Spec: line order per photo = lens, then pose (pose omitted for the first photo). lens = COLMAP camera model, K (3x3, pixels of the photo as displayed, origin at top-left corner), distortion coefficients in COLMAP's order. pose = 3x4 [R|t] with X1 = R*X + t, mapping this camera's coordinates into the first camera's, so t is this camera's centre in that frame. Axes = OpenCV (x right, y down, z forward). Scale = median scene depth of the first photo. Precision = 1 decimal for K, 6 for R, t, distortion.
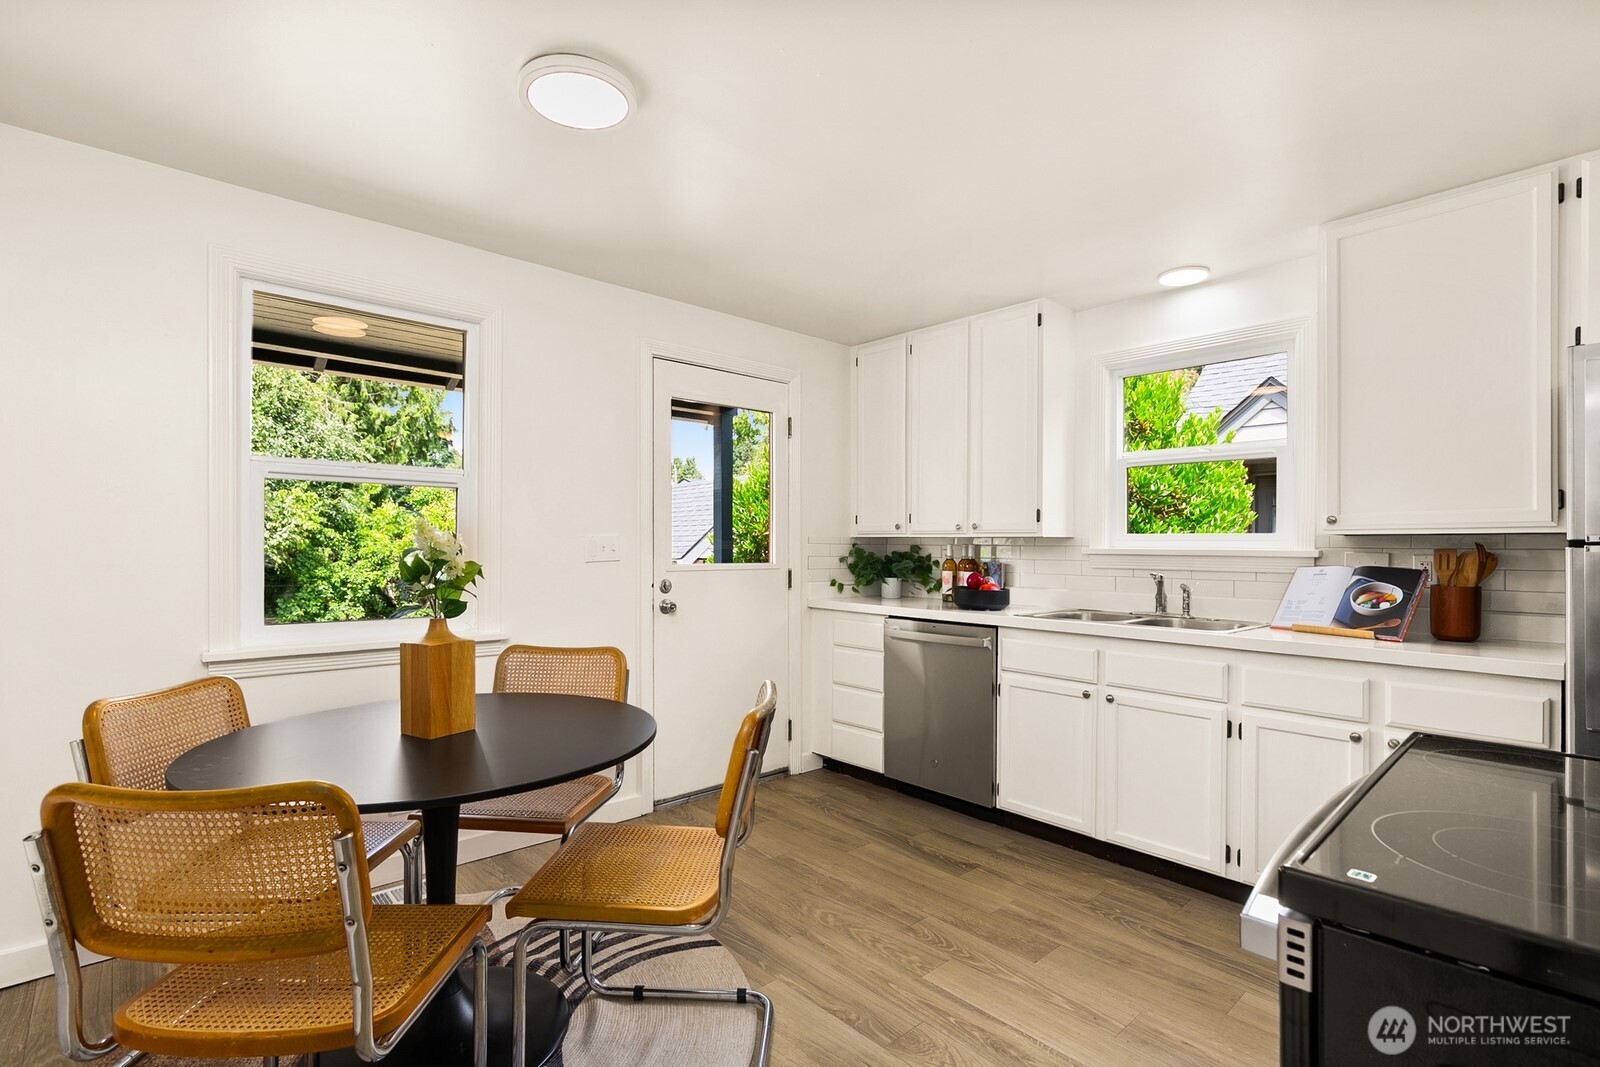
lens RADIAL K [[759.3, 0, 800.0], [0, 759.3, 533.5], [0, 0, 1]] dist [0.000002, -0.000045]
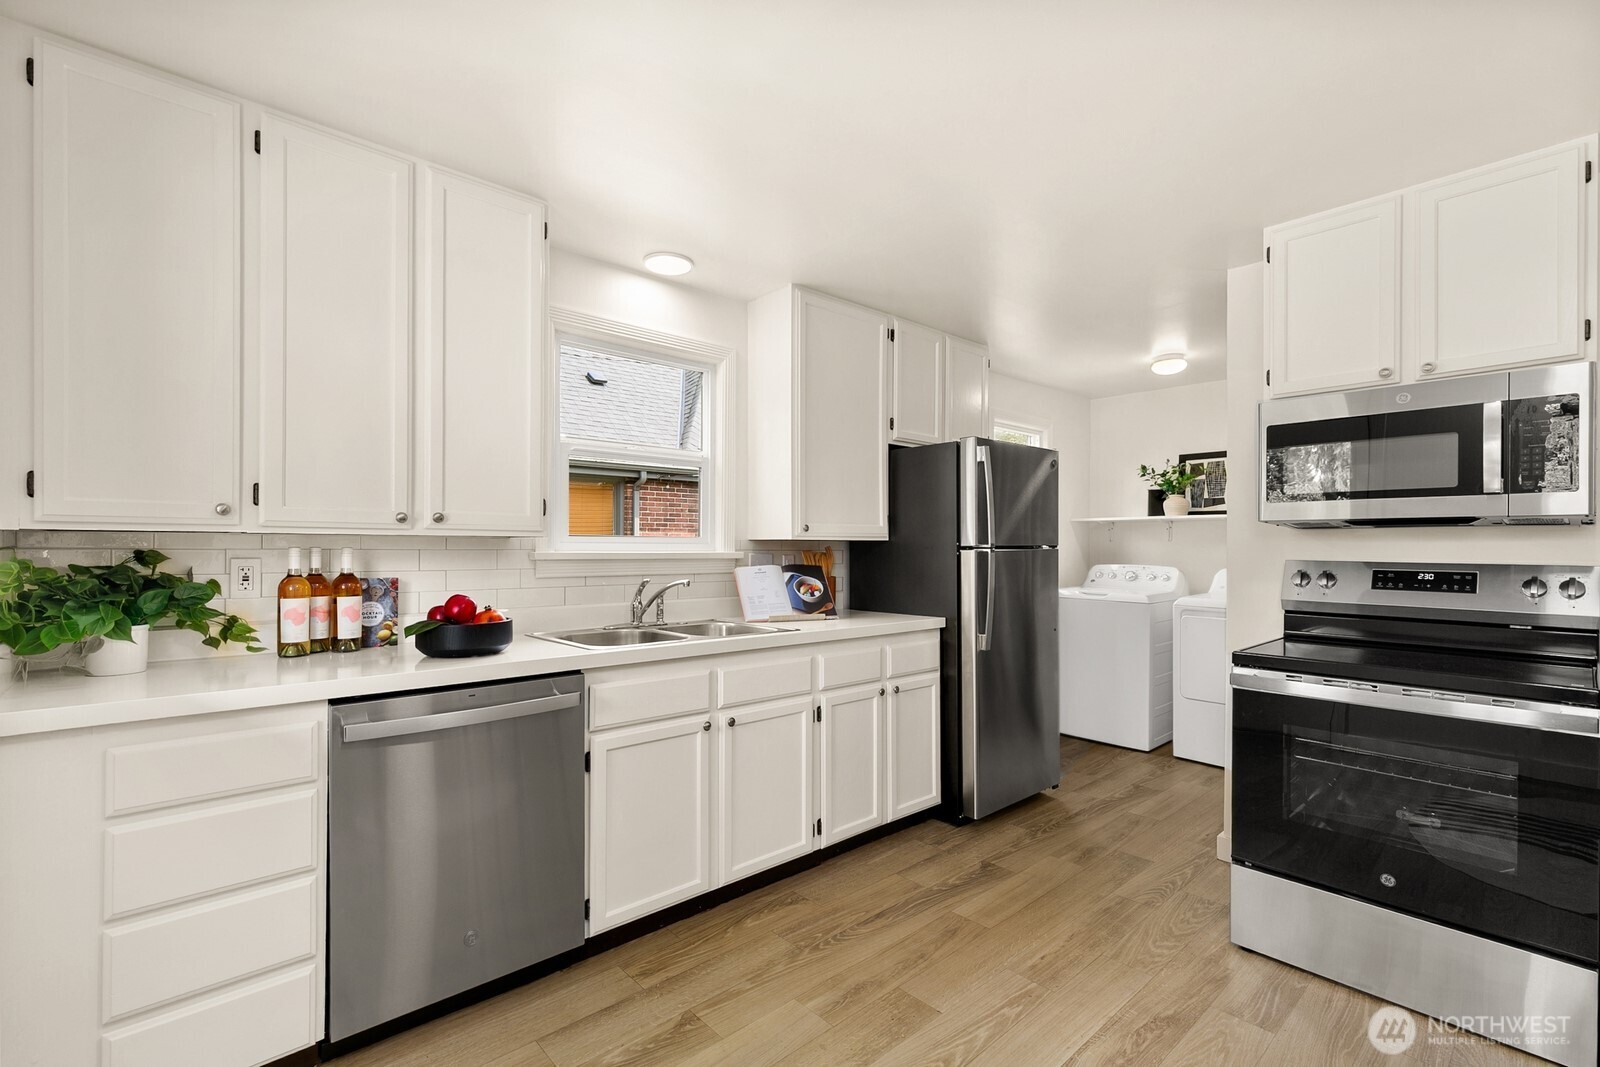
lens RADIAL K [[720.4, 0, 793.6], [0, 720.4, 540.5], [0, 0, 1]] dist [0.002095, 0.000128]
pose [[0.007488, 0.006634, 0.999950, -0.418374], [-0.015610, 0.999857, -0.006516, 0.009415], [-0.999850, -0.015561, 0.007590, 0.891450]]
